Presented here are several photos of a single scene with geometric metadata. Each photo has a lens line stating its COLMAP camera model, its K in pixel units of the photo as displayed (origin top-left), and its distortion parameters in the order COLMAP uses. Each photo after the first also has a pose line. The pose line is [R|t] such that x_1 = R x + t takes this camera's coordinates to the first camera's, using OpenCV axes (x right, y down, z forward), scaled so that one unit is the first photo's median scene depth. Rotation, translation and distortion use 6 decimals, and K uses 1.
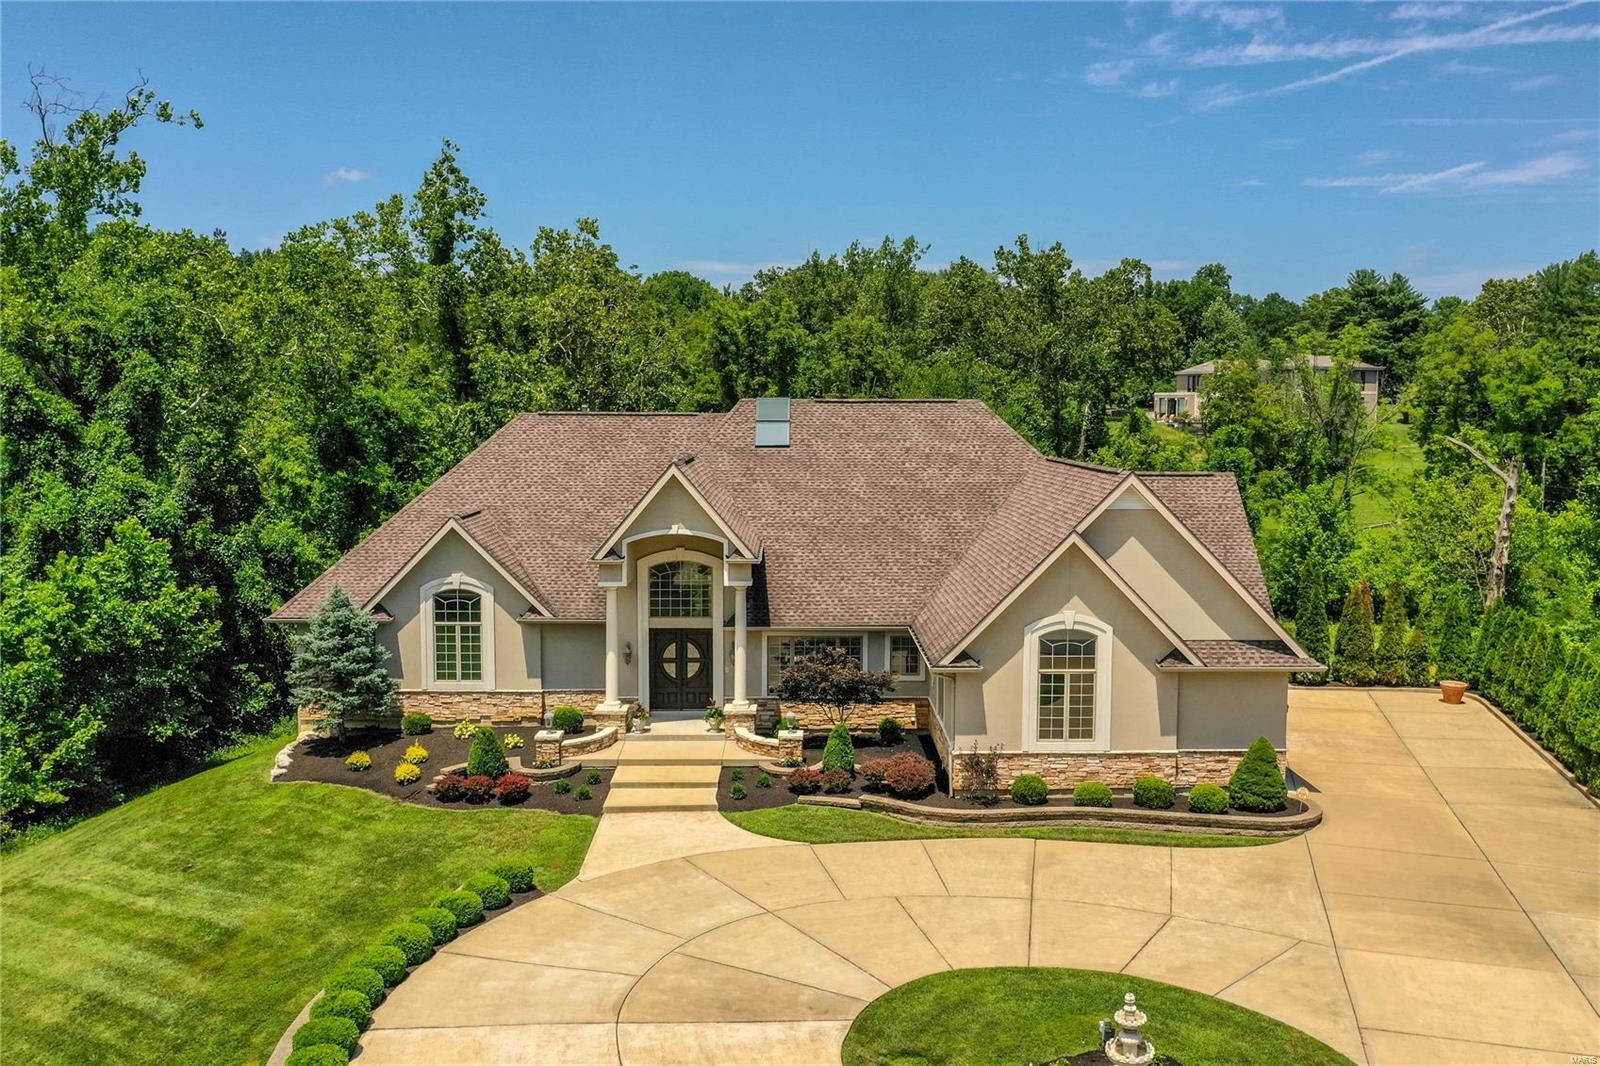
lens RADIAL K [[1387.2, 0, 831.9], [0, 1387.2, 556.3], [0, 0, 1]] dist [-0.007774, 0.000354]
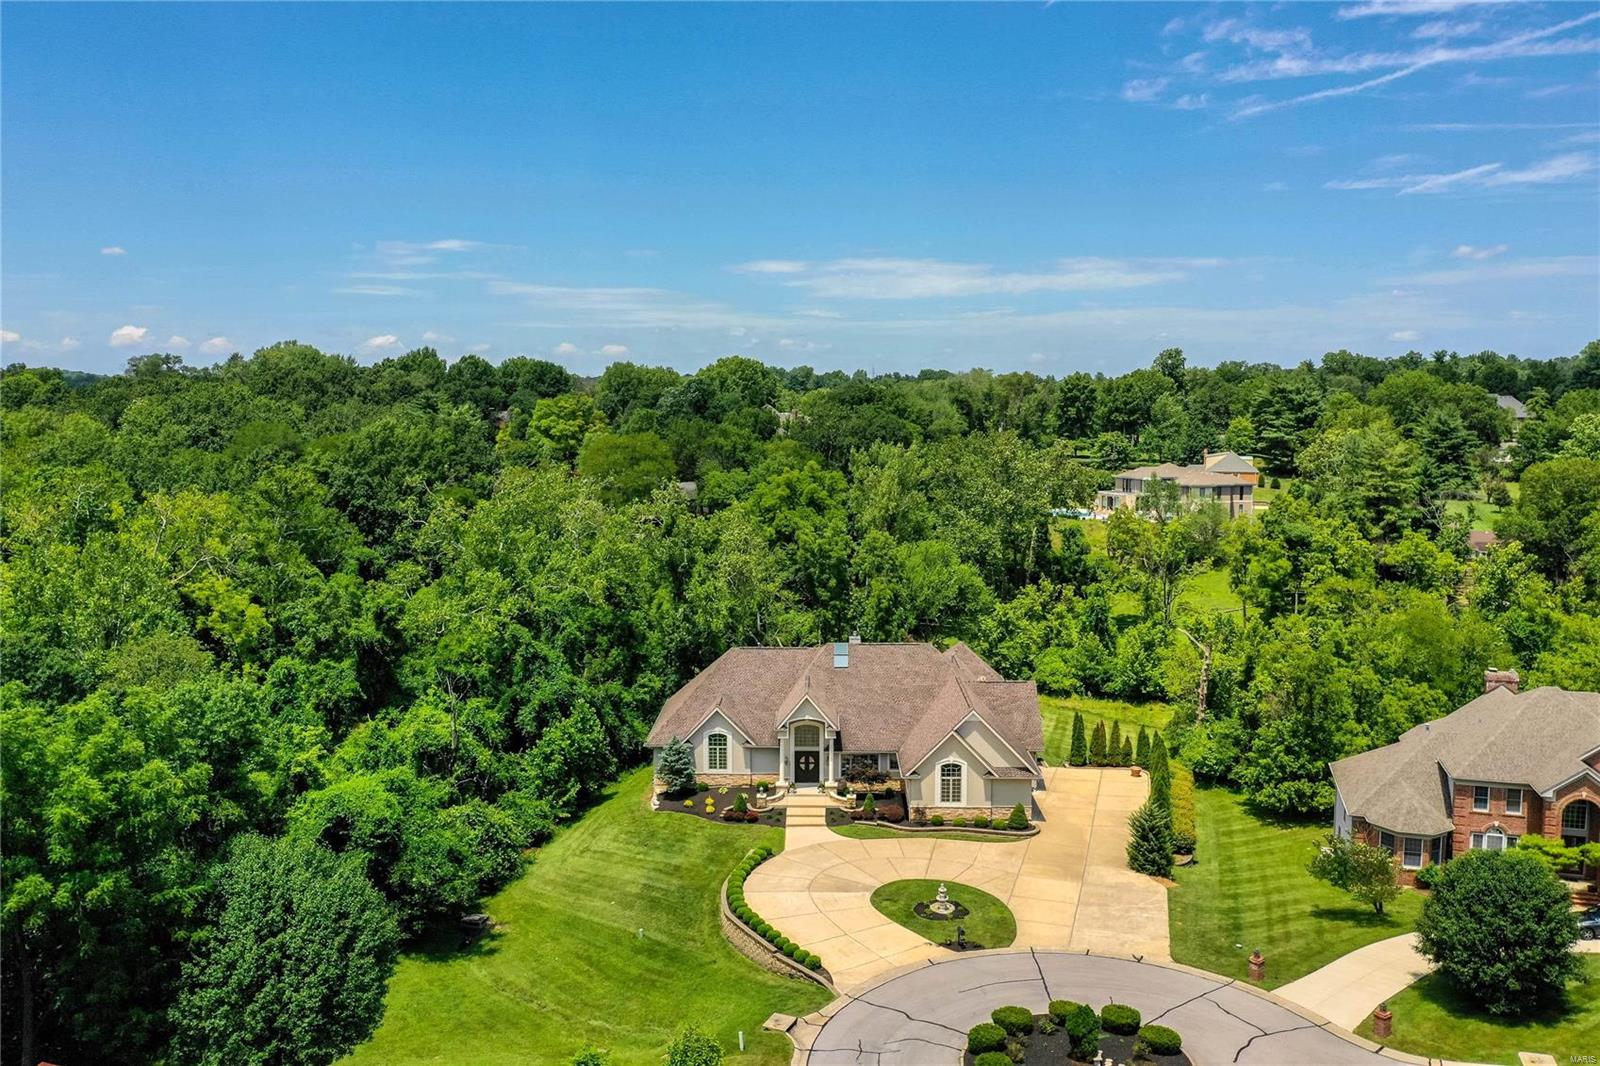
lens RADIAL K [[1309.7, 0, 800.0], [0, 1309.7, 533.0], [0, 0, 1]] dist [-0.003696, -0.002176]
pose [[0.998922, 0.001109, -0.046412, -0.011513], [-0.001036, 0.999998, 0.001584, -0.371437], [0.046414, -0.001535, 0.998921, -1.479007]]
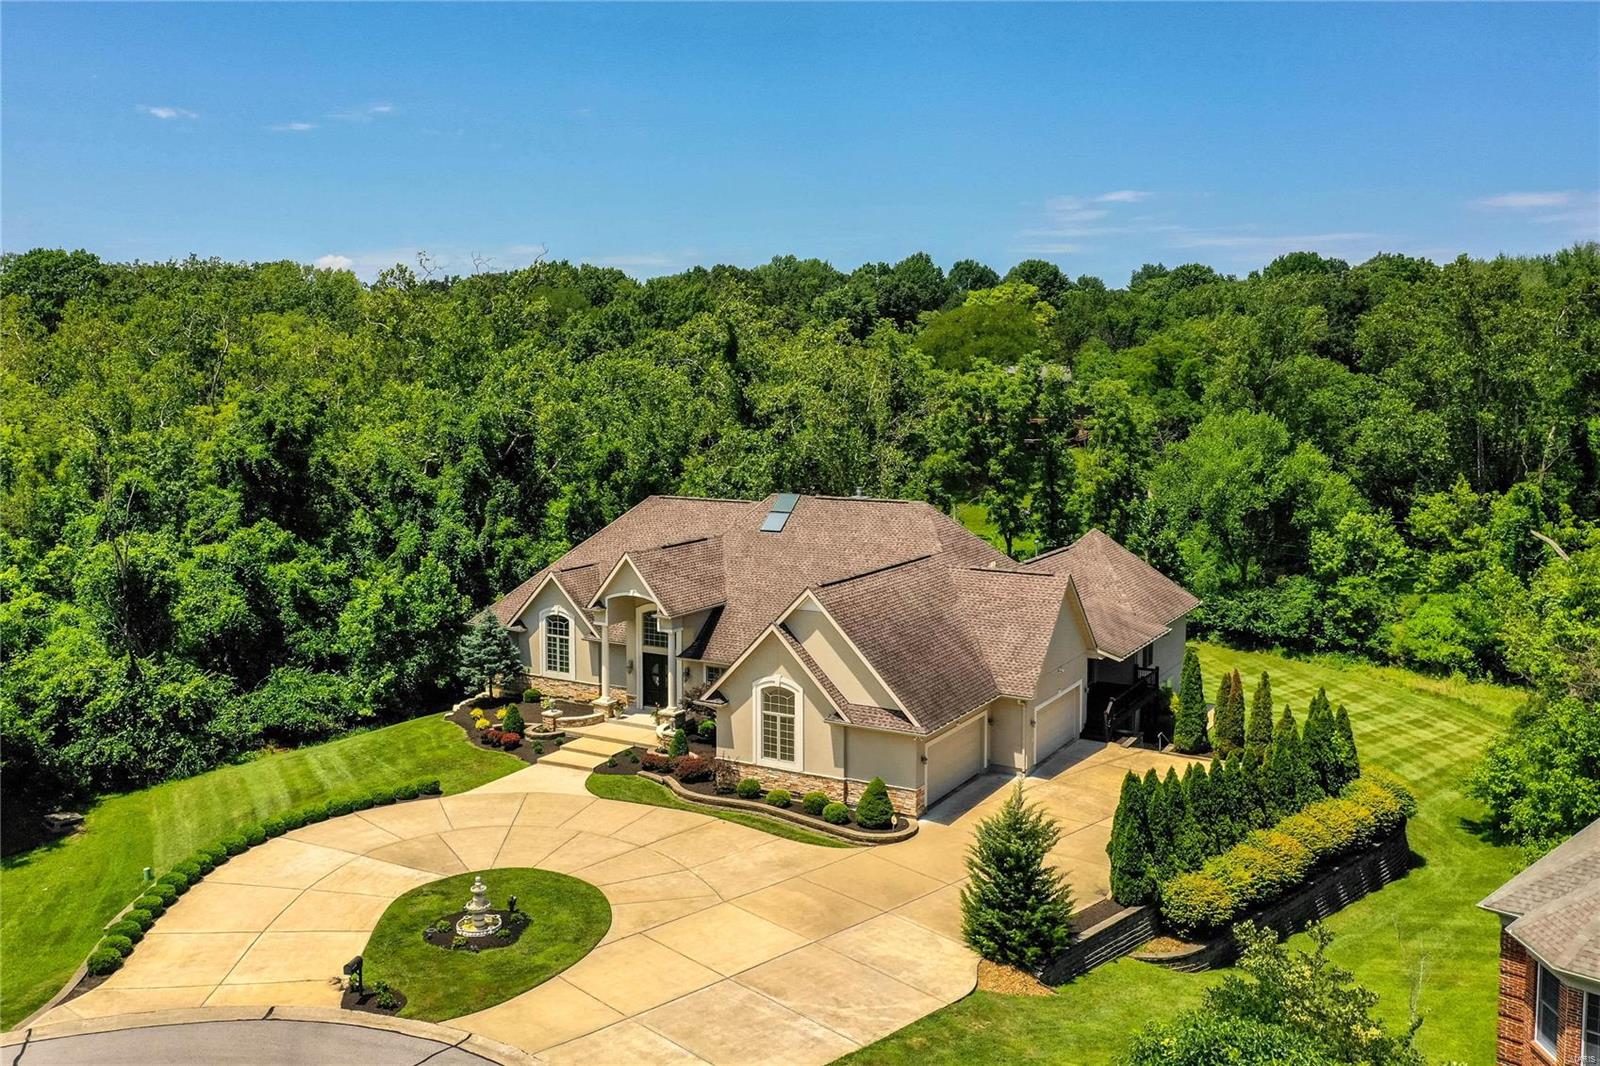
lens RADIAL K [[1407.6, 0, 756.9], [0, 1407.6, 527.6], [0, 0, 1]] dist [-0.034208, 0.002359]
pose [[0.837681, 0.055029, -0.543380, 0.861315], [-0.051300, 0.998440, 0.022029, -0.134398], [0.543745, 0.009422, 0.839198, -0.257366]]
